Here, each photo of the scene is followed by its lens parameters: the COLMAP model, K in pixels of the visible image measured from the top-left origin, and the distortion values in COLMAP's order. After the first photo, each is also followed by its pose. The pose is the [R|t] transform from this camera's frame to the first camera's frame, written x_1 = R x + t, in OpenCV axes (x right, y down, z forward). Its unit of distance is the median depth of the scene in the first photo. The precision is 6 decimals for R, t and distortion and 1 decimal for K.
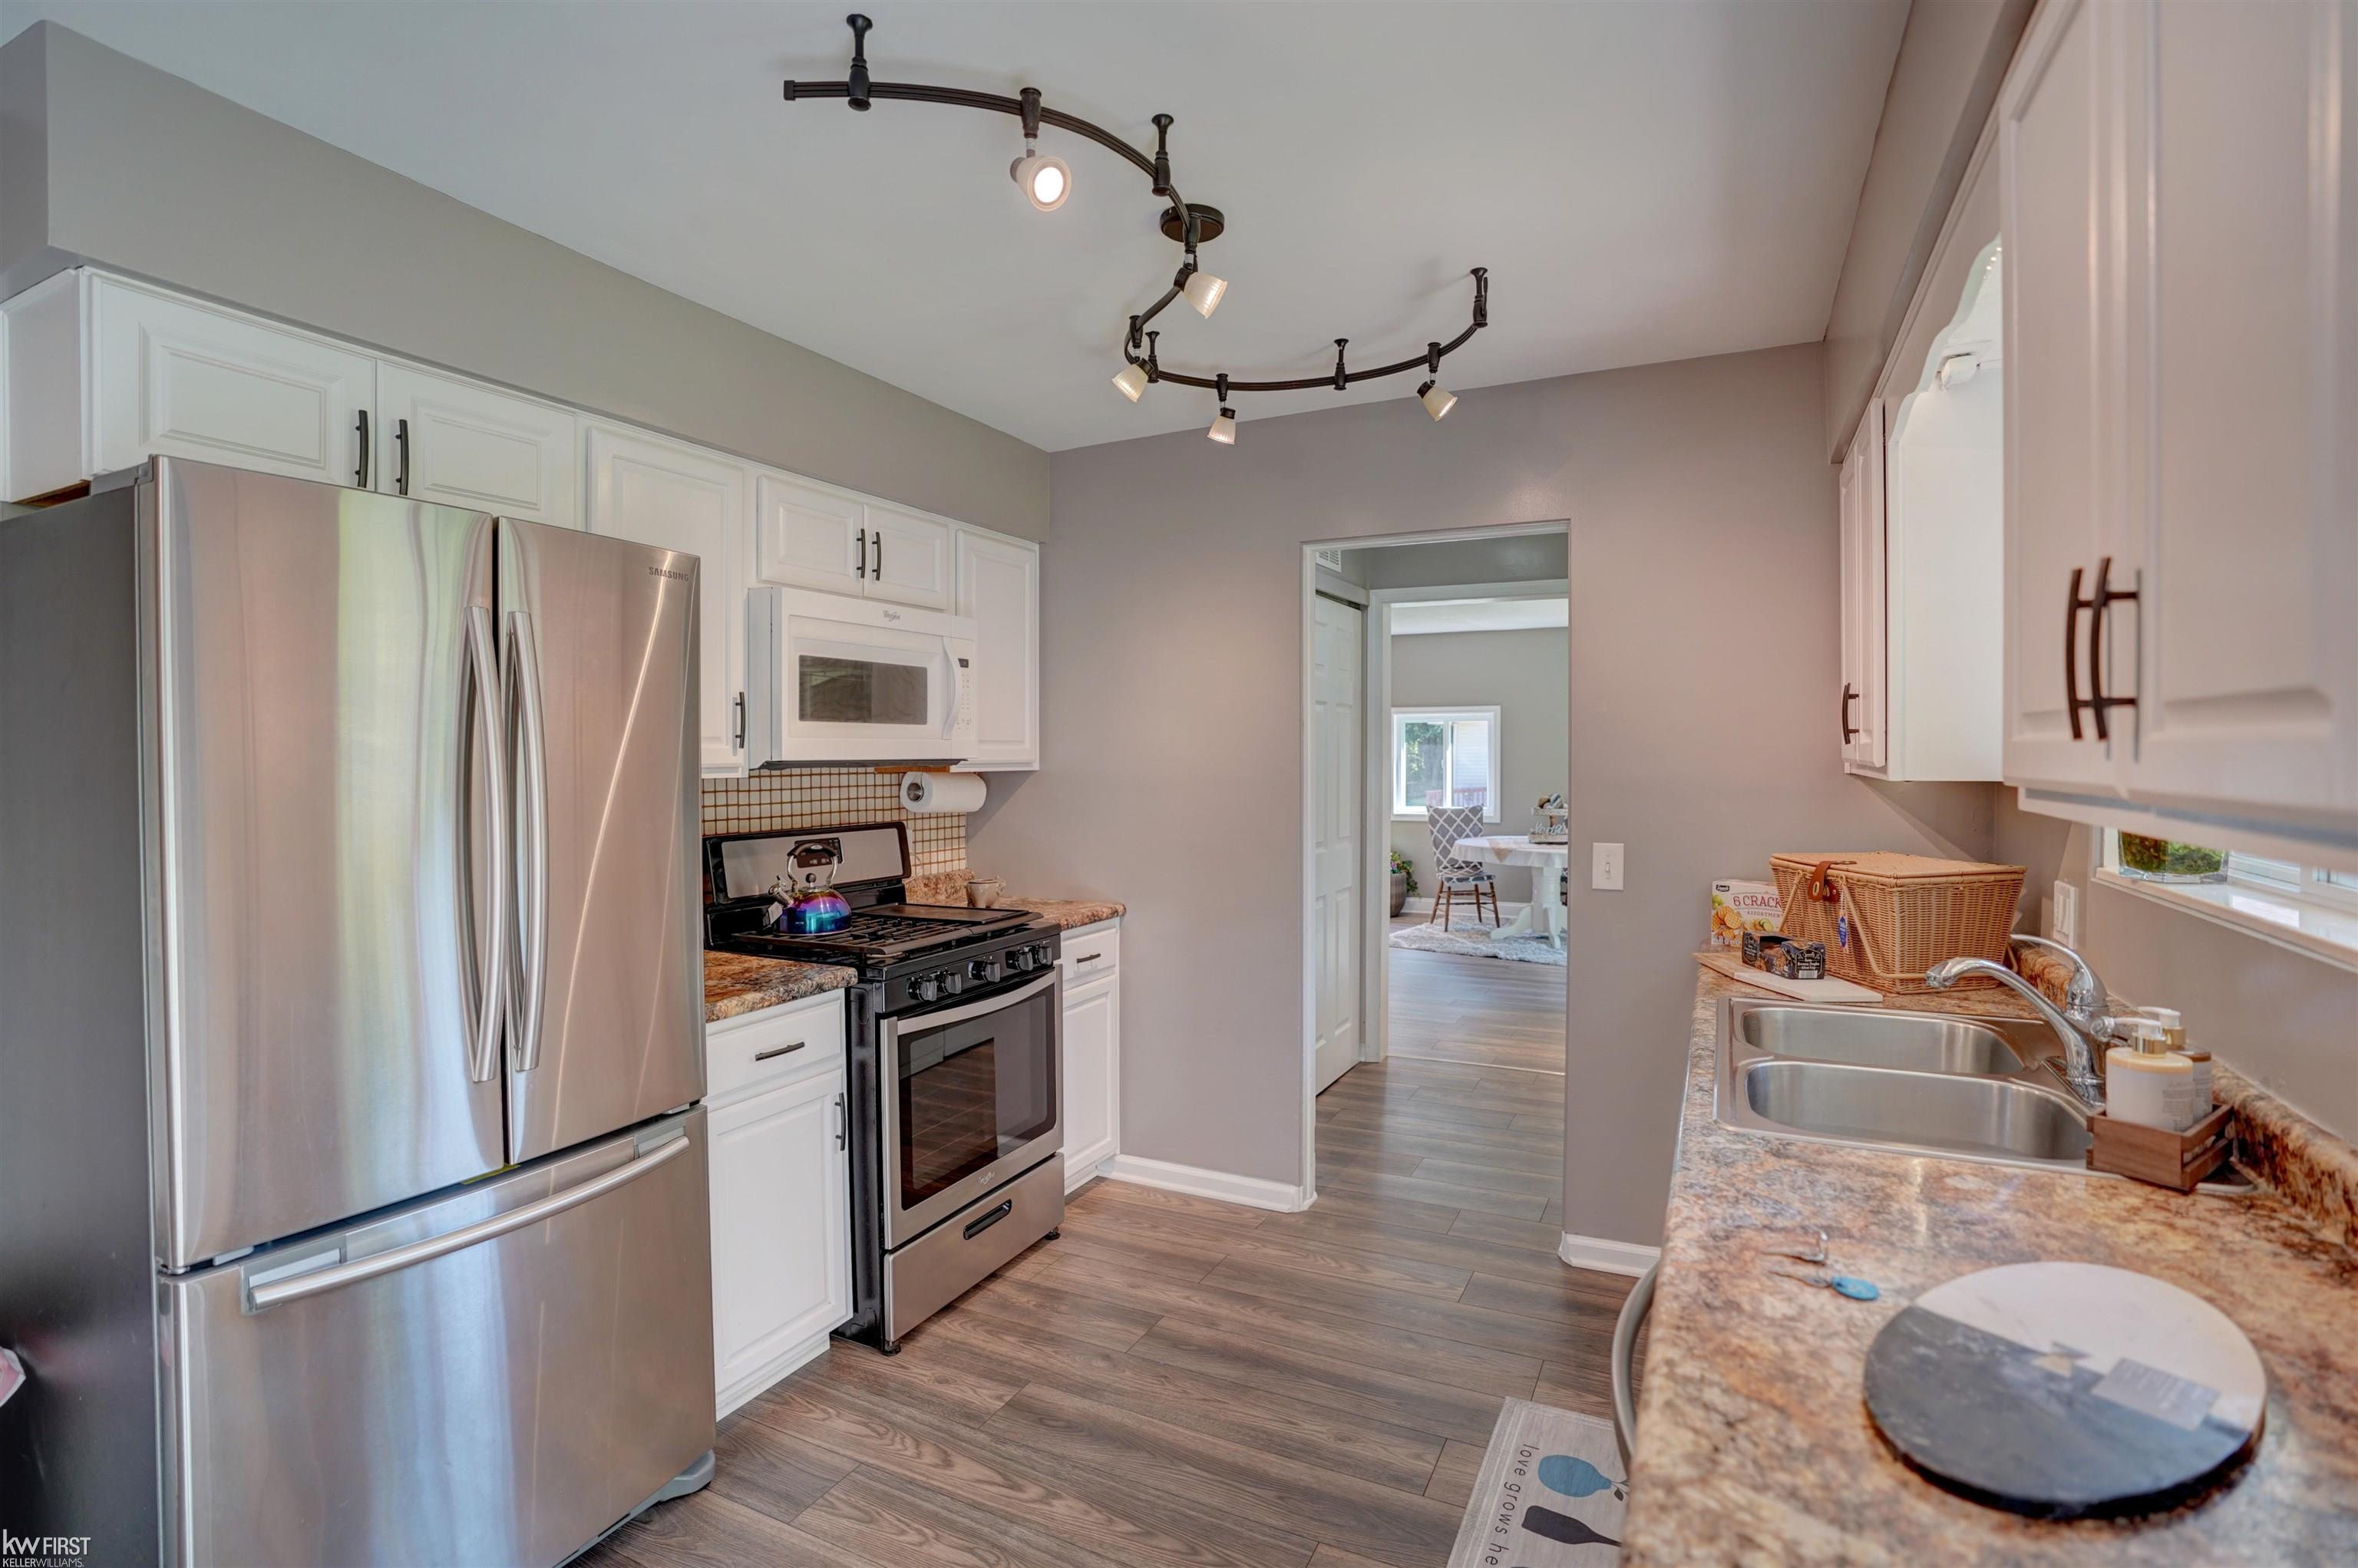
lens RADIAL K [[1106.0, 0, 1192.2], [0, 1106.0, 774.3], [0, 0, 1]] dist [-0.060349, 0.027273]
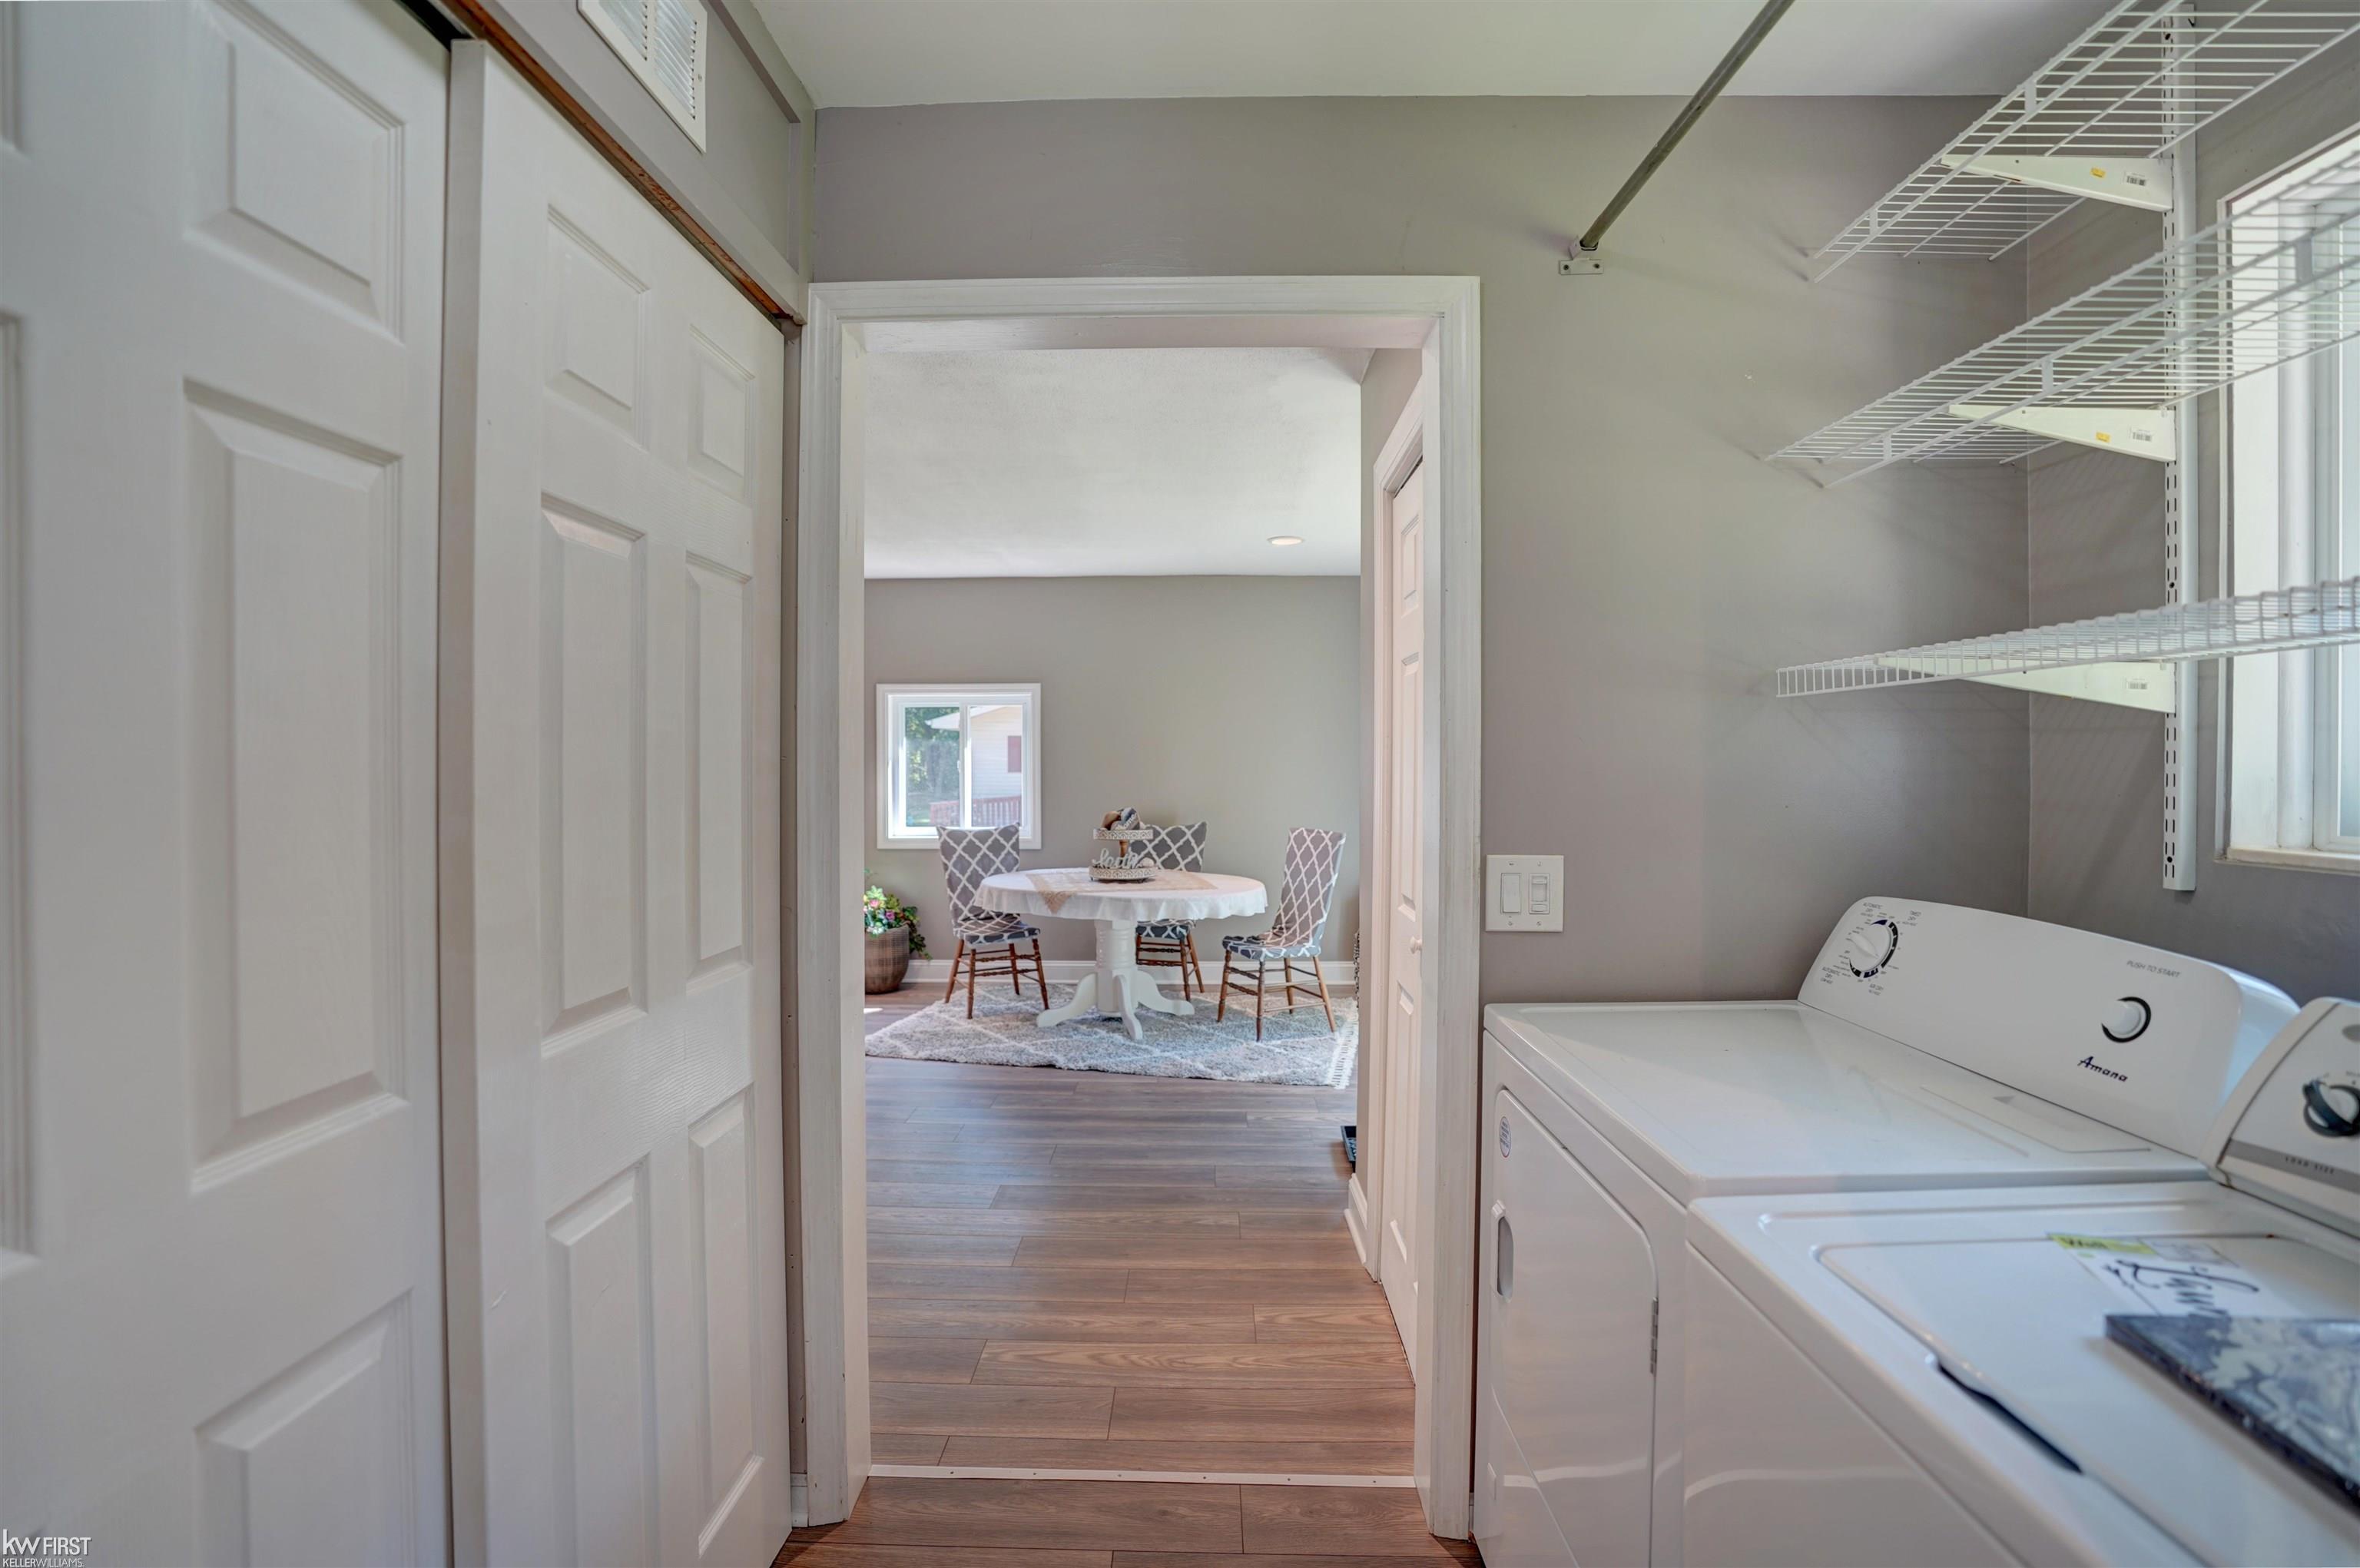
lens RADIAL K [[1107.0, 0, 1193.3], [0, 1107.0, 774.3], [0, 0, 1]] dist [-0.060349, 0.027273]
pose [[0.902613, -0.004209, 0.430433, 0.065374], [0.008267, 0.999937, -0.007557, 0.002202], [-0.430375, 0.010379, 0.902591, 0.332859]]
